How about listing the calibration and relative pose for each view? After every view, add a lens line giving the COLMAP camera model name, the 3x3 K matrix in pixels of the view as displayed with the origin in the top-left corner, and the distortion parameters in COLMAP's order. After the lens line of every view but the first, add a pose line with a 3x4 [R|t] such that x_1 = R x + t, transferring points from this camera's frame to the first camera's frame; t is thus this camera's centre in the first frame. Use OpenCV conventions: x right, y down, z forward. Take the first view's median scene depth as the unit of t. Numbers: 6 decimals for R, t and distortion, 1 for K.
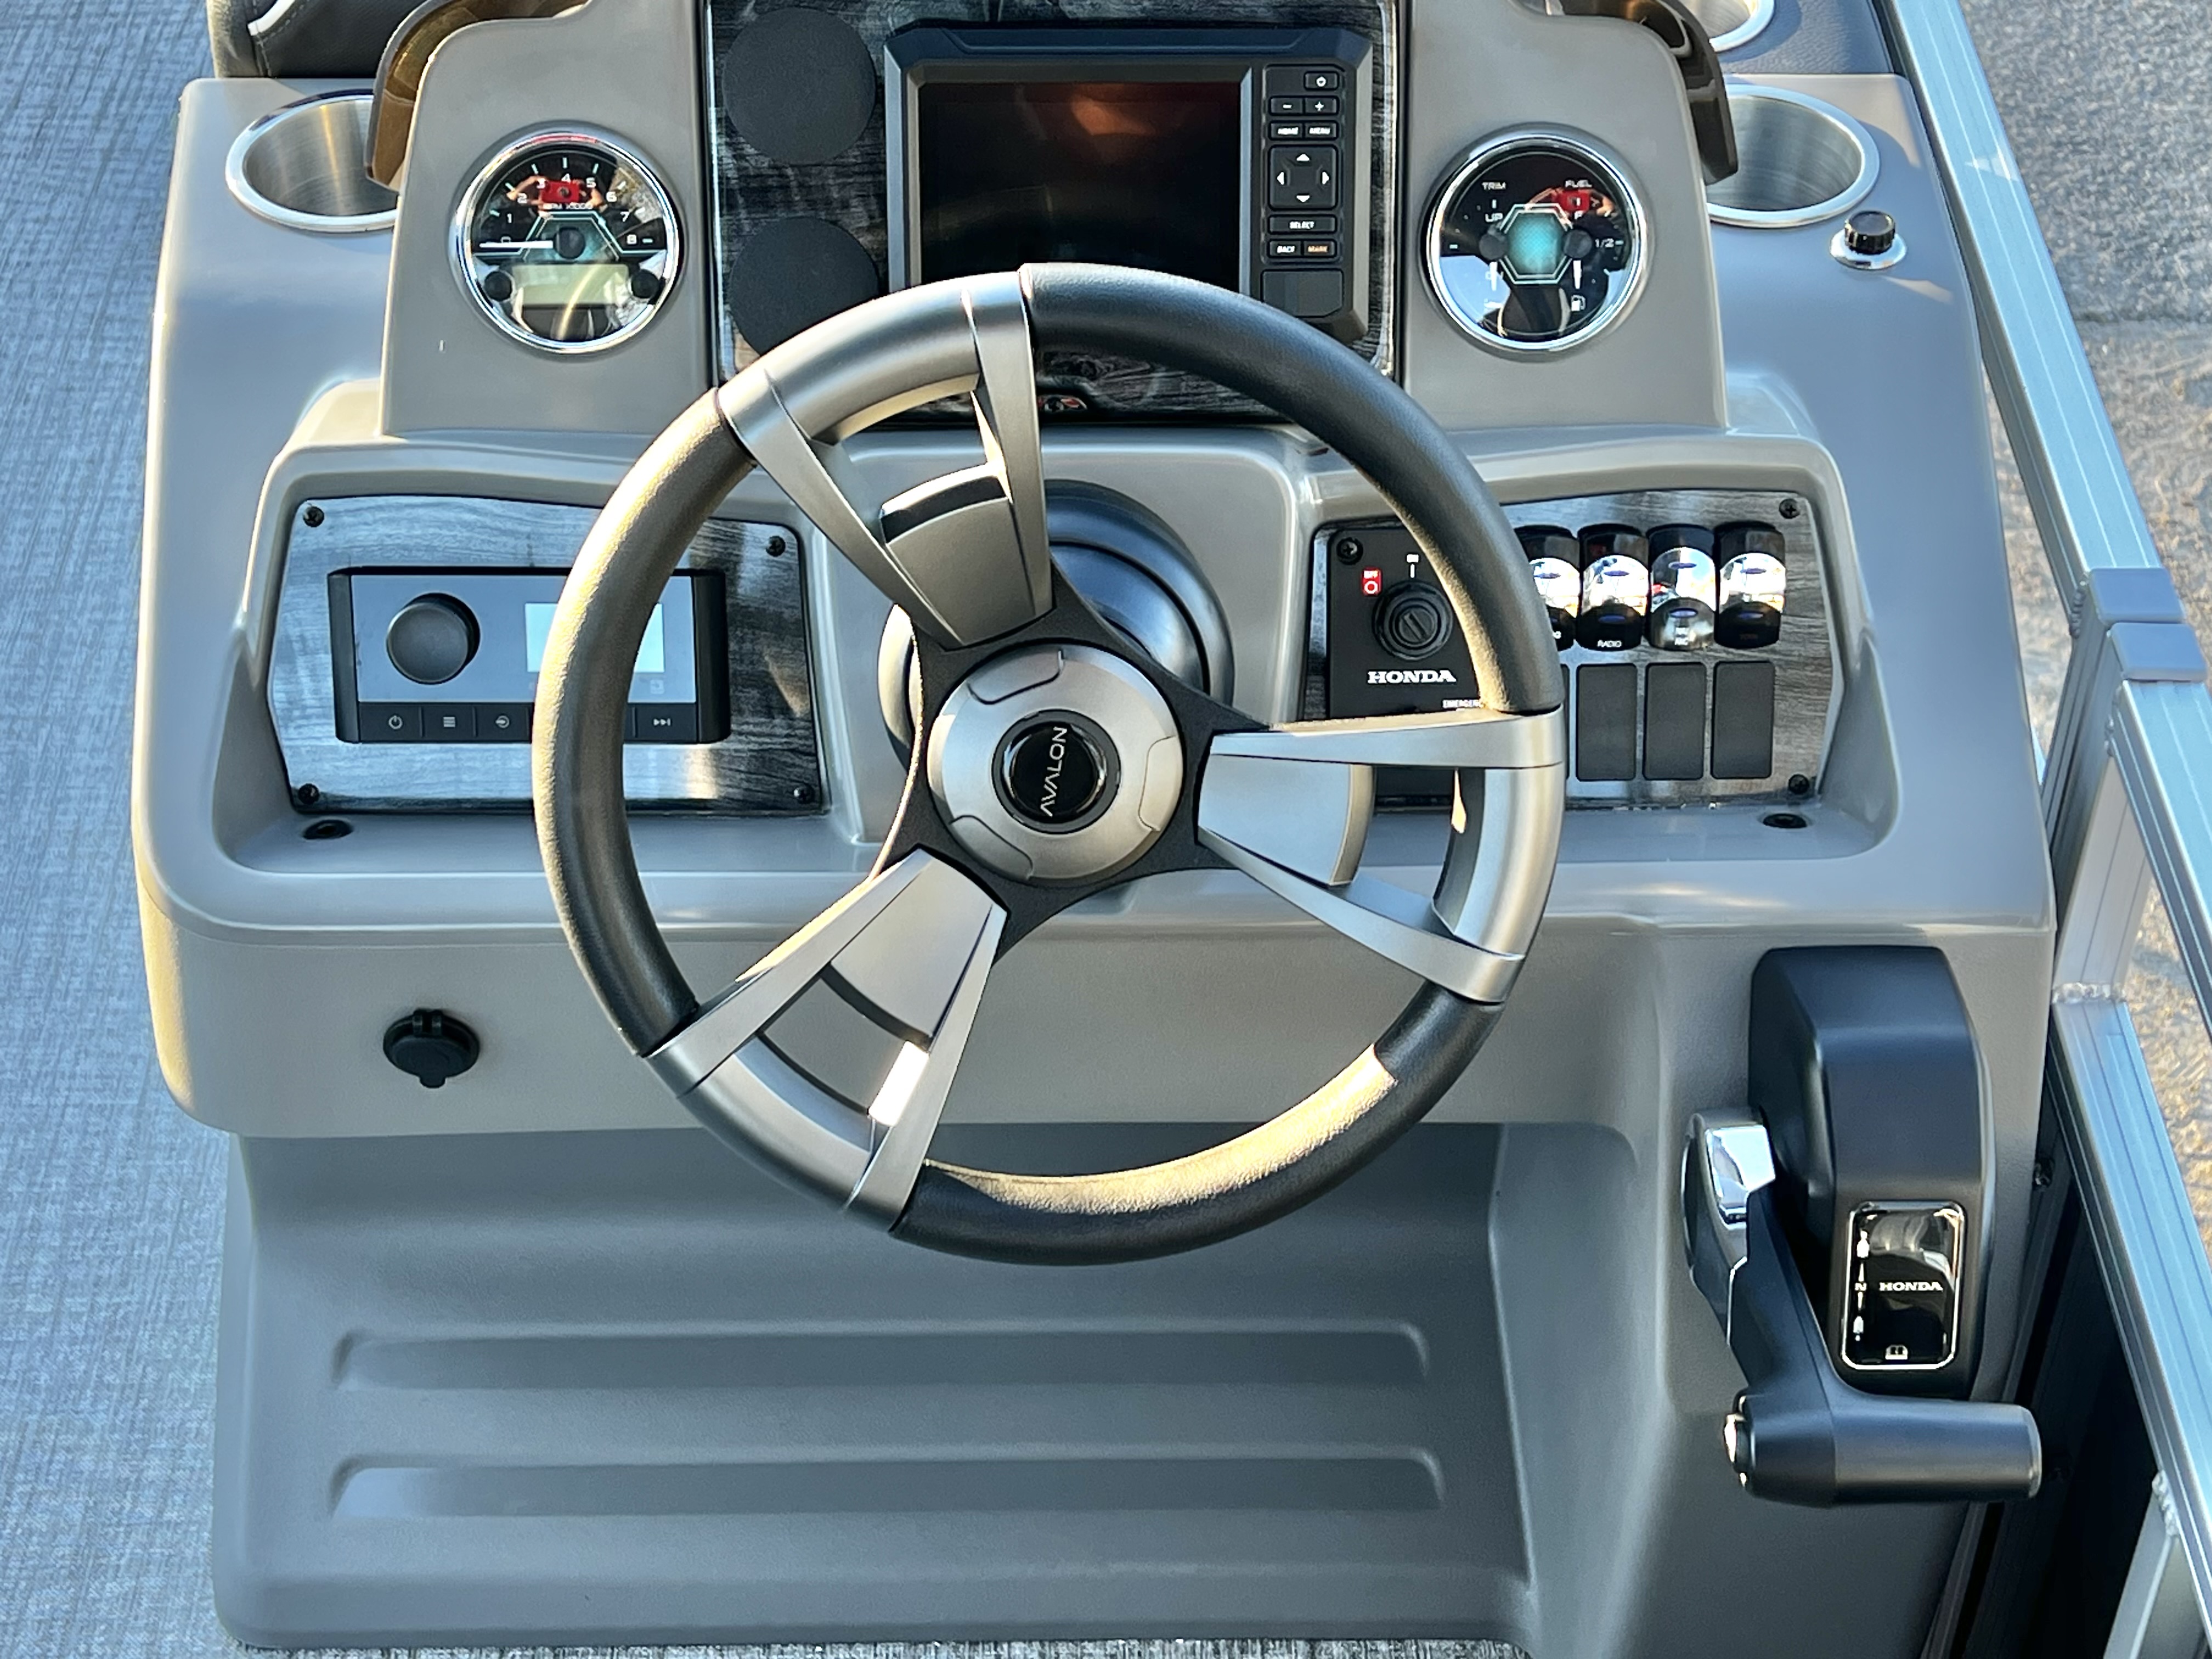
lens RADIAL K [[3741.9, 0, 1106.0], [0, 3741.9, 829.5], [0, 0, 1]] dist [0.024019, 0.064988]
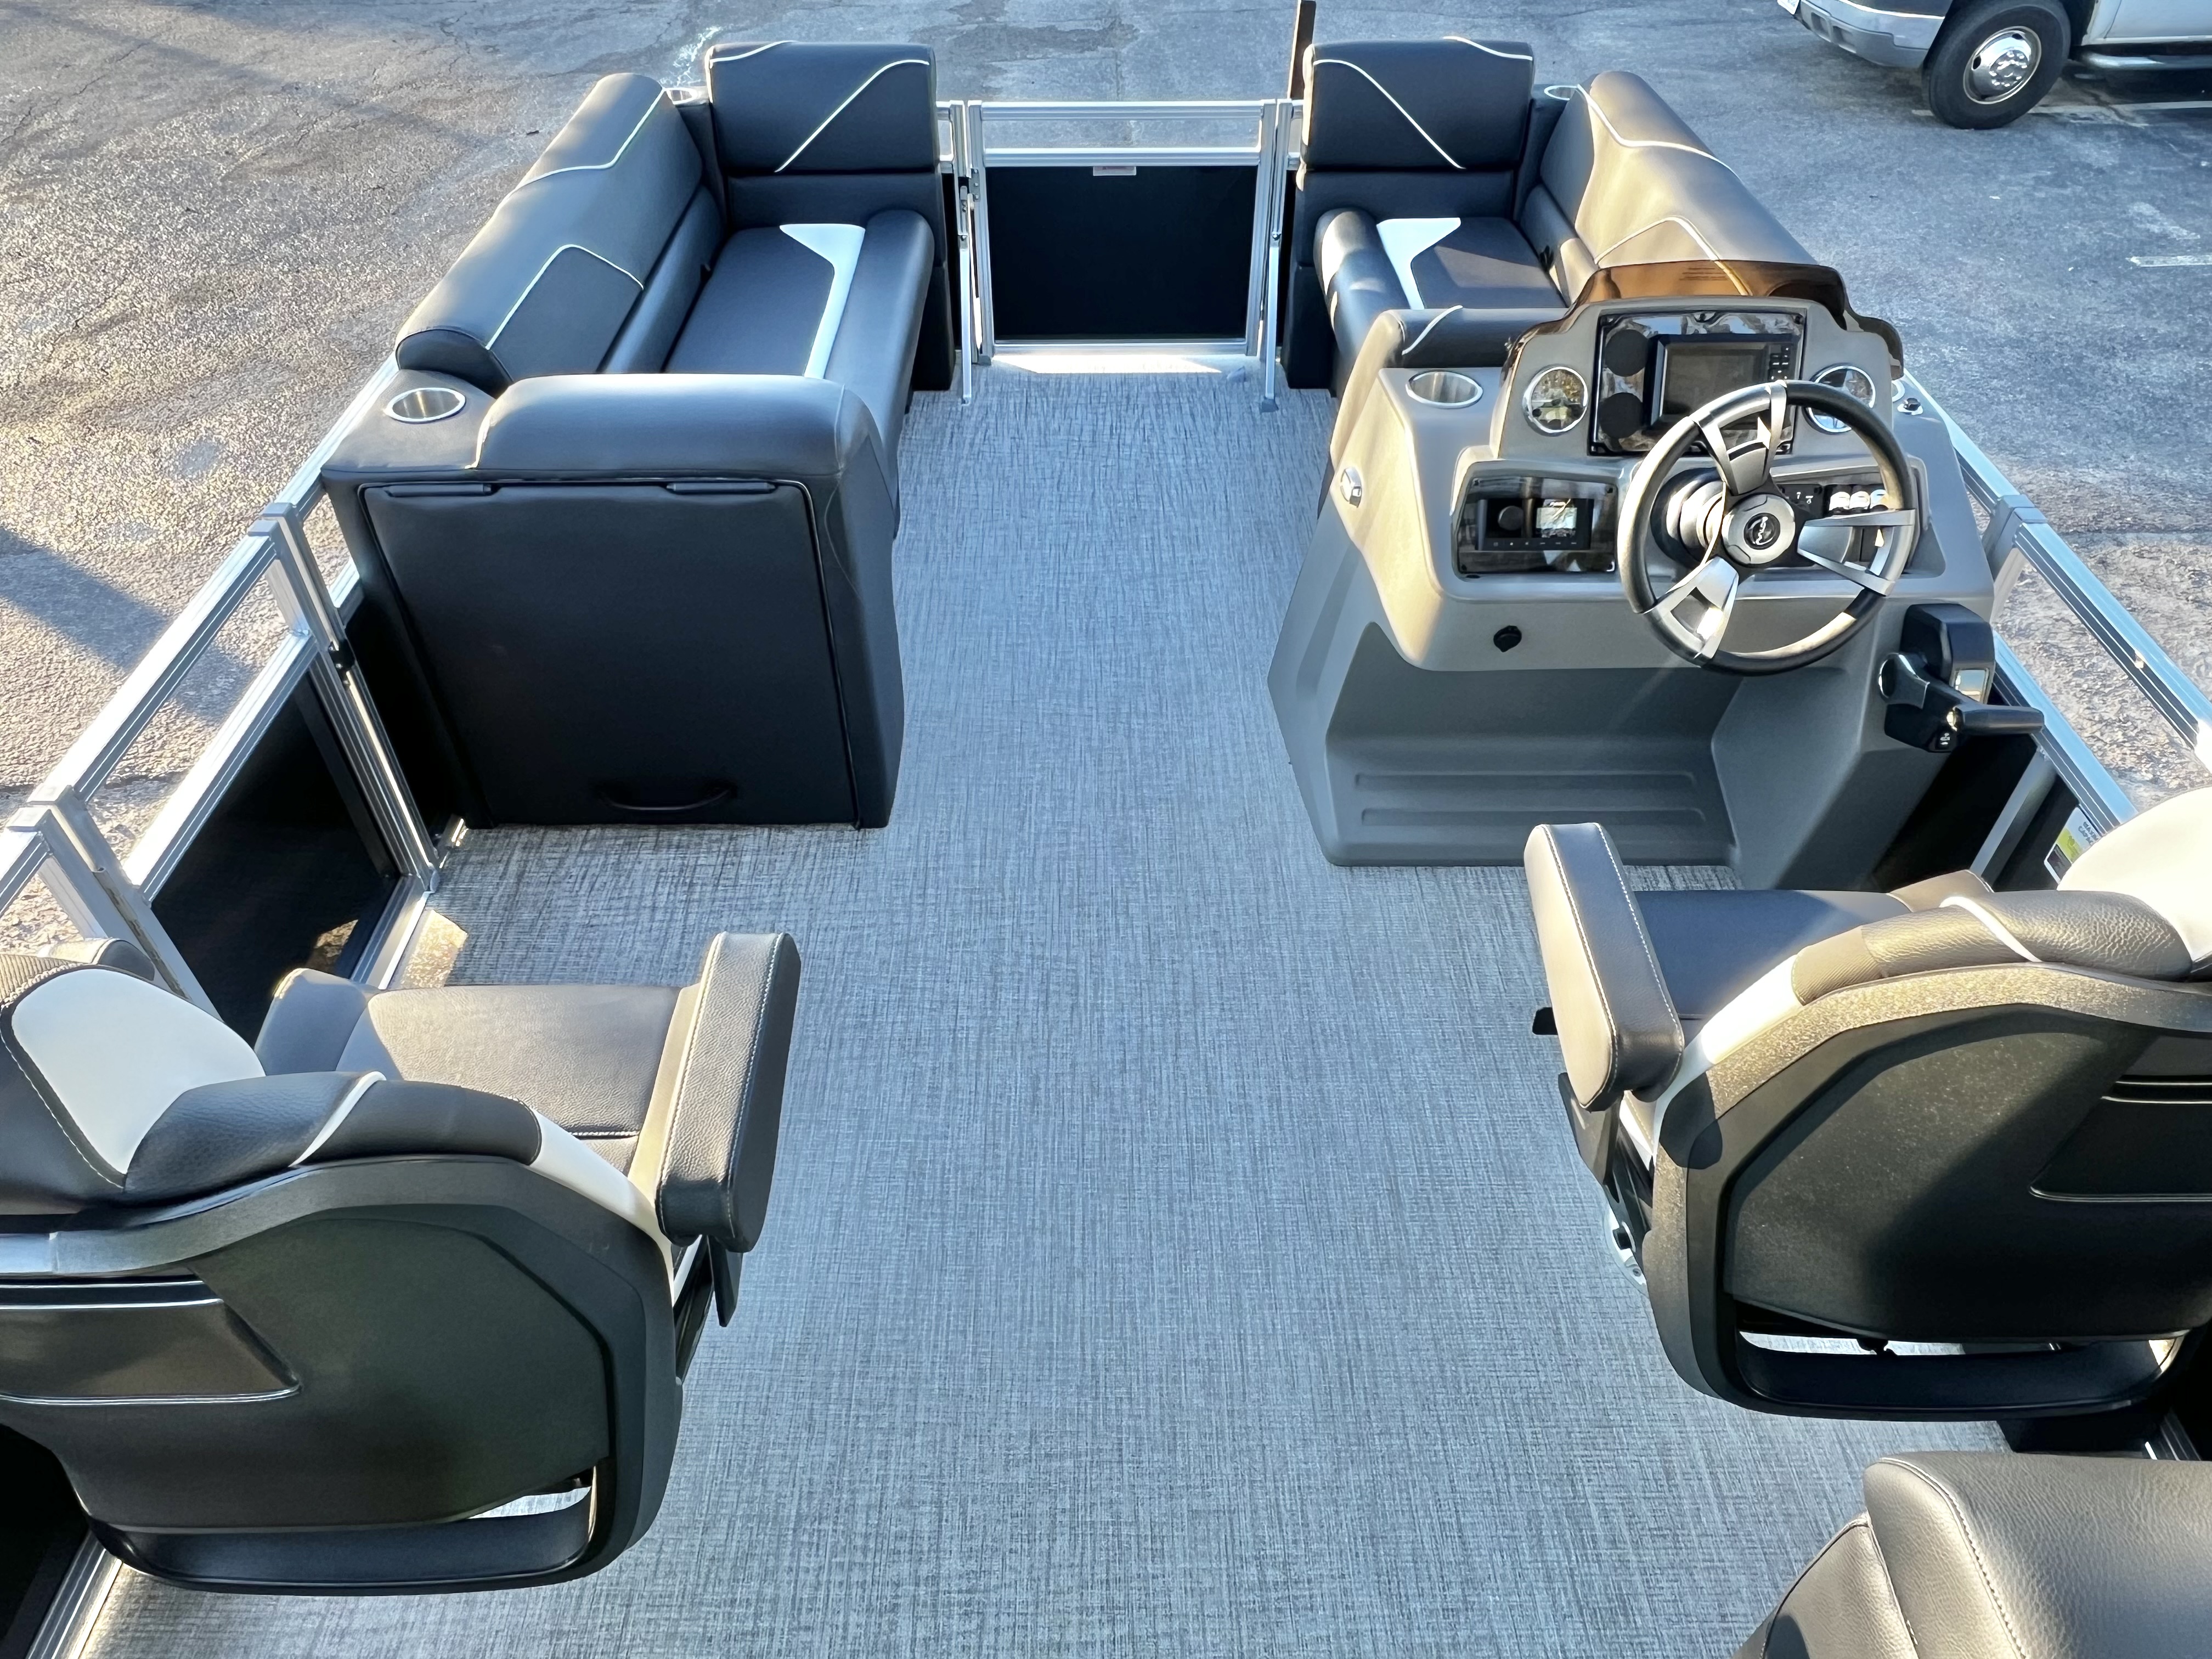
lens RADIAL K [[1456.7, 0, 1103.0], [0, 1456.7, 853.2], [0, 0, 1]] dist [0.001312, -0.005336]
pose [[0.999976, 0.001956, -0.006653, -0.417766], [-0.001735, 0.999451, 0.033086, 0.163308], [0.006714, -0.033073, 0.999430, -0.262259]]
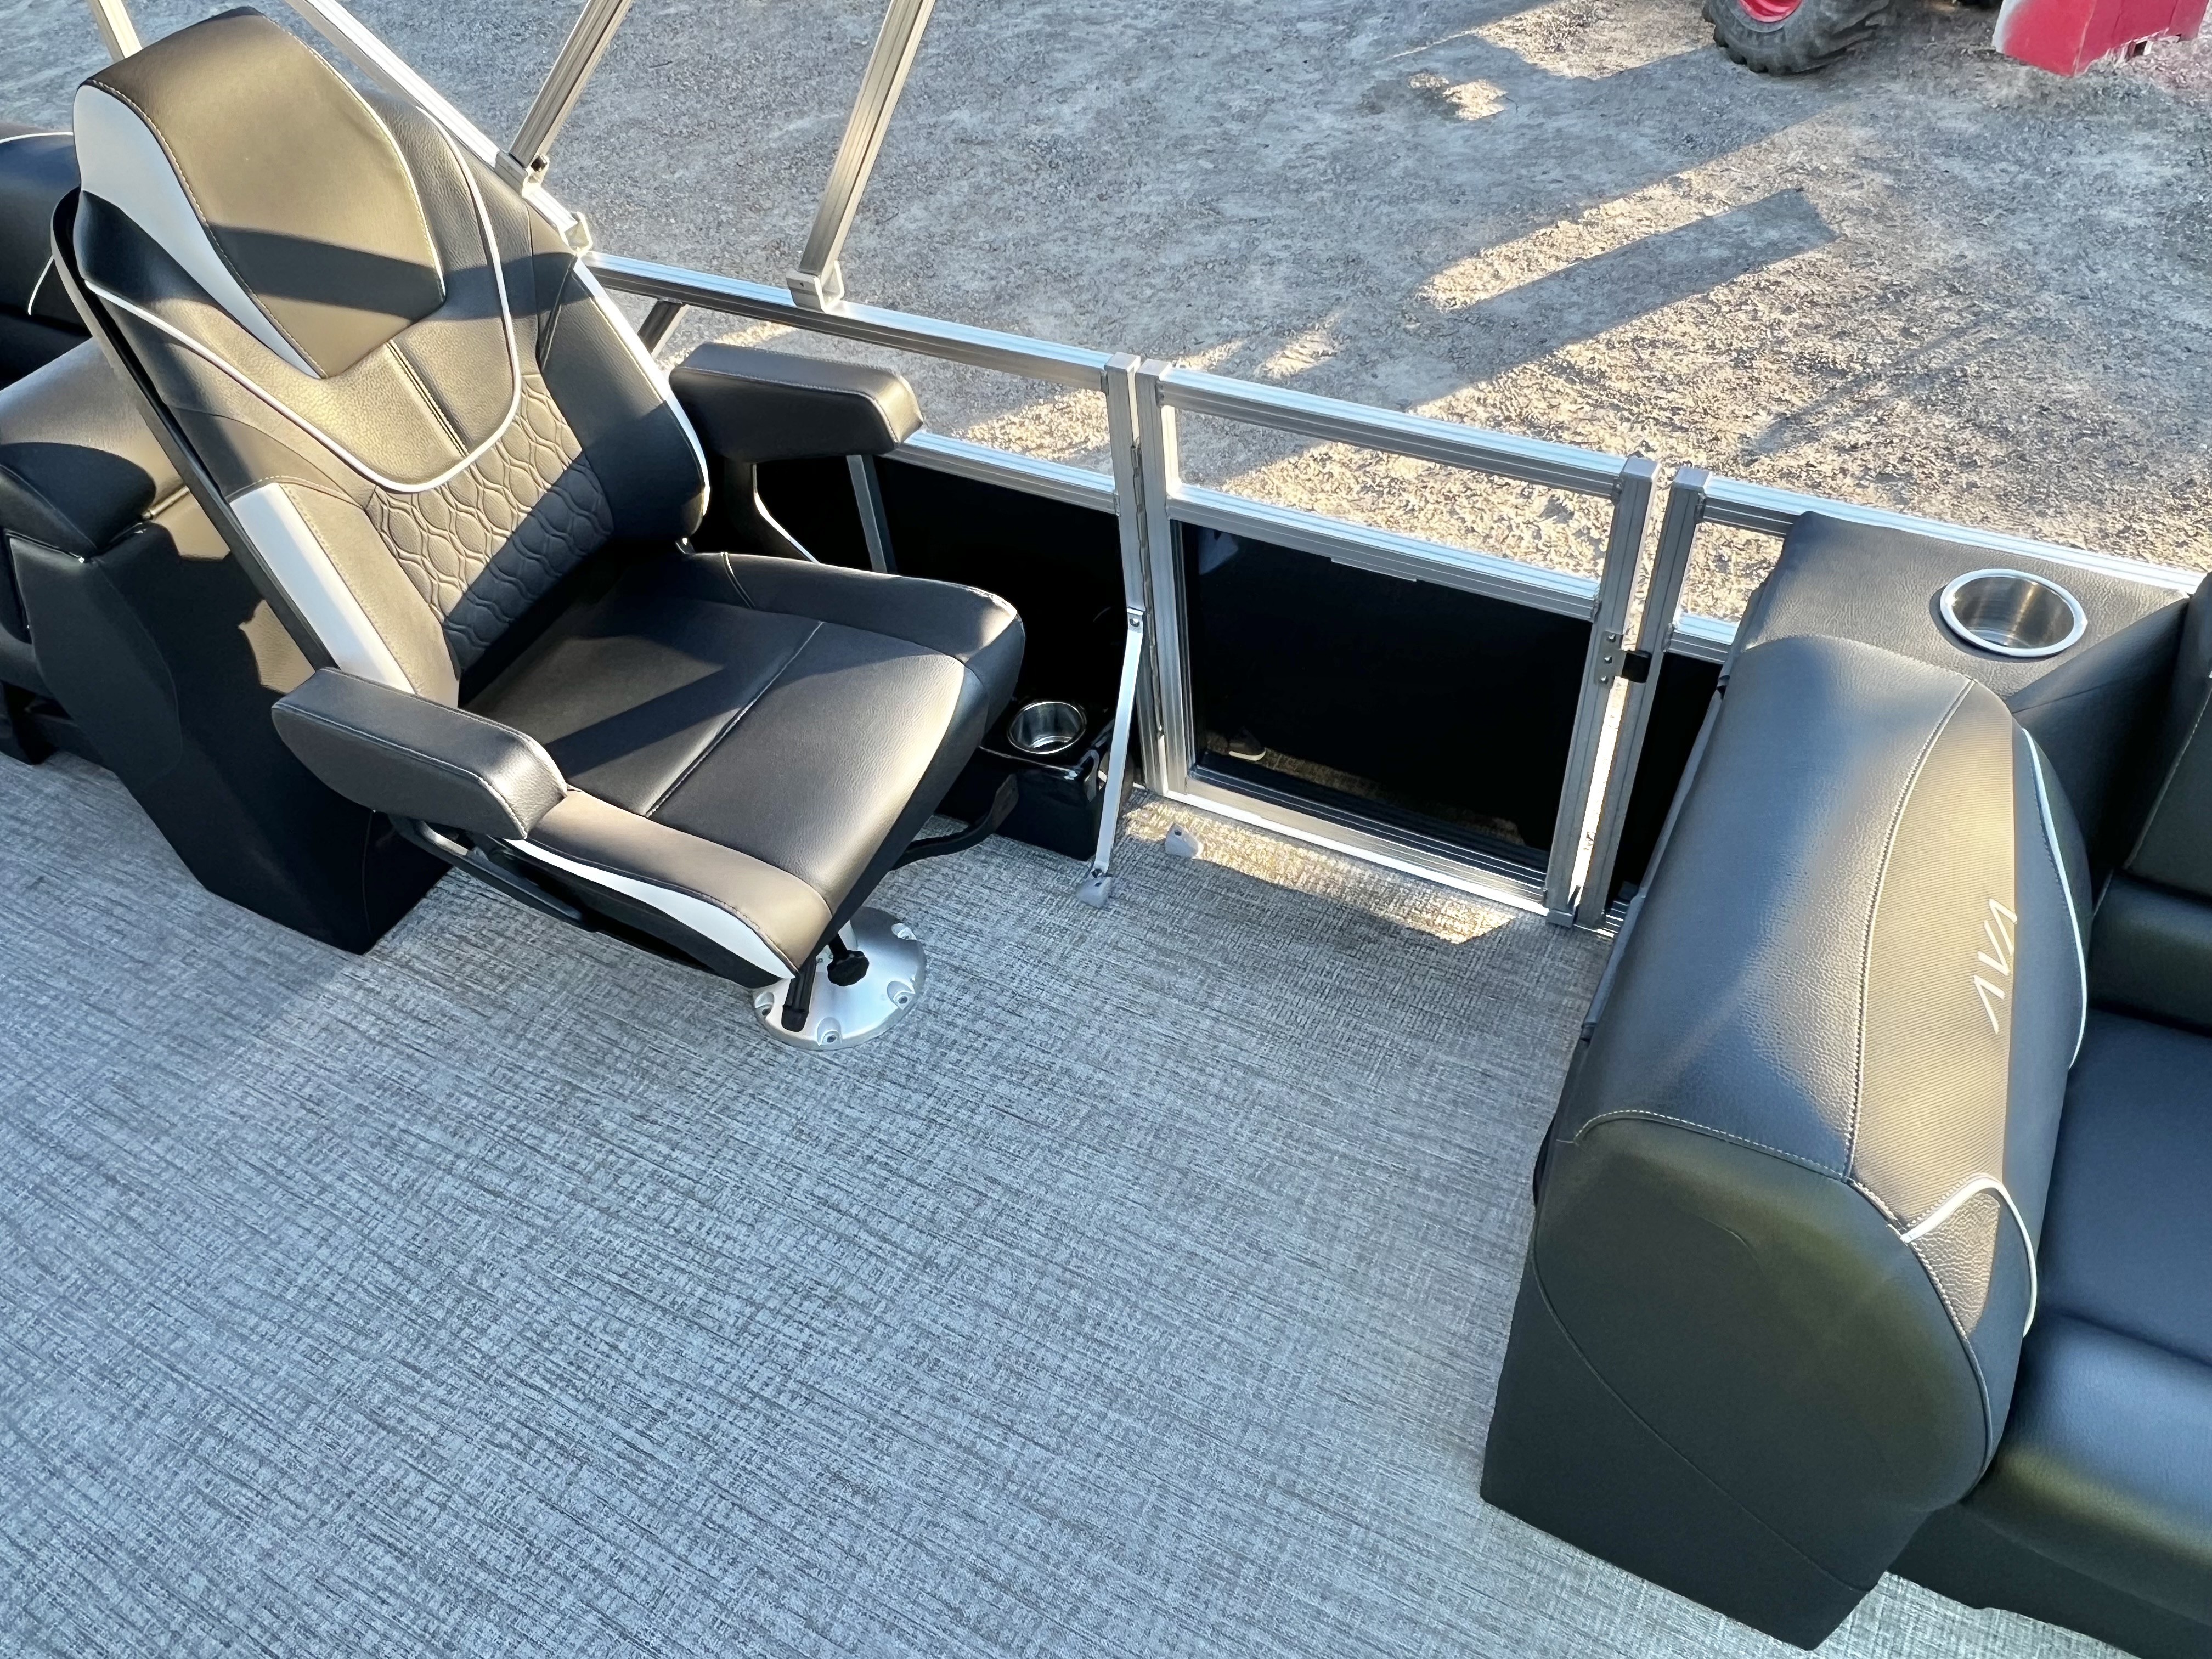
lens RADIAL K [[1564.8, 0, 1082.7], [0, 1564.8, 830.0], [0, 0, 1]] dist [-0.002116, 0.000111]
pose [[-0.486168, 0.672484, -0.558038, -0.306855], [-0.504032, 0.305865, 0.807712, -0.455062], [0.713857, 0.673953, 0.190252, 0.503222]]
